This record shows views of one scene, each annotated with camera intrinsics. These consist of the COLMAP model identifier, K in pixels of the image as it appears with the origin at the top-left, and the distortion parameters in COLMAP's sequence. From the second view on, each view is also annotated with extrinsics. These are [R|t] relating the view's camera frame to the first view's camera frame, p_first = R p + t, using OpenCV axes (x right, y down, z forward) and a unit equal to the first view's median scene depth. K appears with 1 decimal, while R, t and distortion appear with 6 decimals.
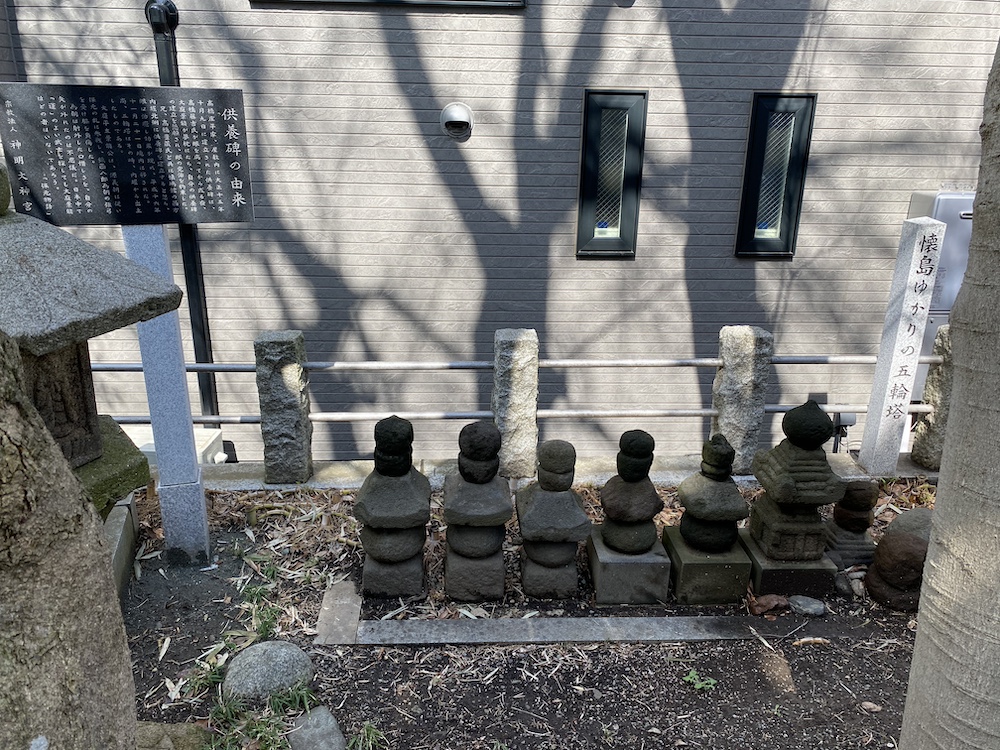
lens RADIAL K [[783.3, 0, 500.0], [0, 783.3, 375.0], [0, 0, 1]] dist [0.012579, 0.004017]
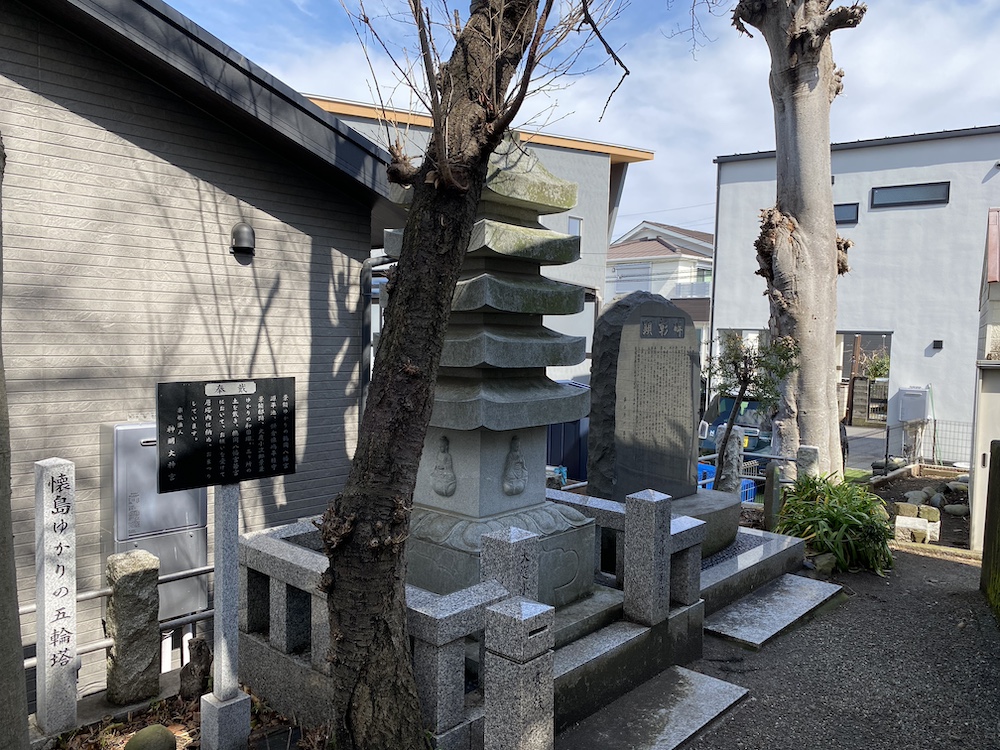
lens RADIAL K [[783.3, 0, 500.0], [0, 783.3, 375.0], [0, 0, 1]] dist [0.012579, 0.004017]
pose [[0.717321, -0.038192, 0.695695, 0.217007], [0.215775, 0.961585, -0.169694, -0.006237], [-0.662489, 0.271839, 0.698006, -0.102216]]
